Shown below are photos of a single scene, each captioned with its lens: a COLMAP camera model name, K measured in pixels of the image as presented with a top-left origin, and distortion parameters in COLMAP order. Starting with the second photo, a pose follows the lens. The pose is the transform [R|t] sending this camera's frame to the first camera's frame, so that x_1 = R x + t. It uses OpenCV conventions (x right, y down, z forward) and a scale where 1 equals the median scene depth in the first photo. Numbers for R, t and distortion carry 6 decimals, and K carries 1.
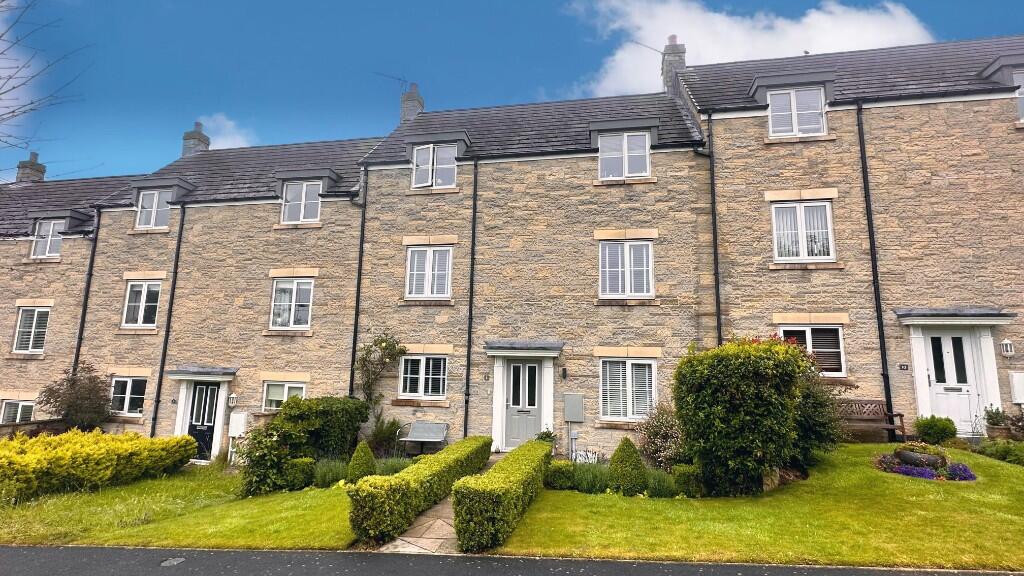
lens RADIAL K [[475.7, 0, 514.9], [0, 475.7, 289.0], [0, 0, 1]] dist [-0.003587, 0.000935]
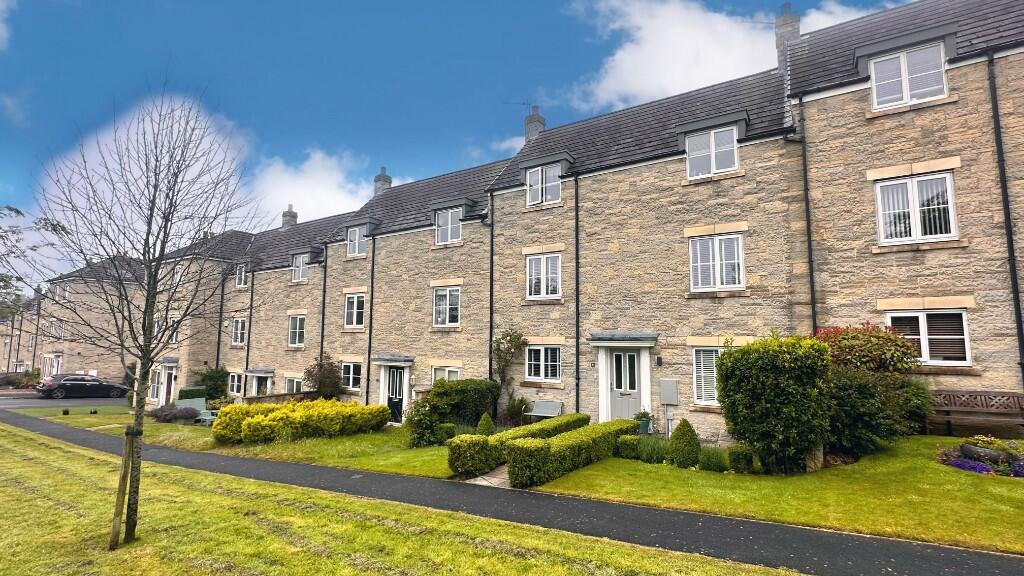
lens RADIAL K [[475.7, 0, 511.1], [0, 475.7, 289.5], [0, 0, 1]] dist [-0.003587, 0.000935]
pose [[0.925197, -0.055495, -0.375407, 0.205159], [0.071062, 0.997086, 0.027737, -0.044147], [0.372774, -0.052340, 0.926445, -0.147645]]
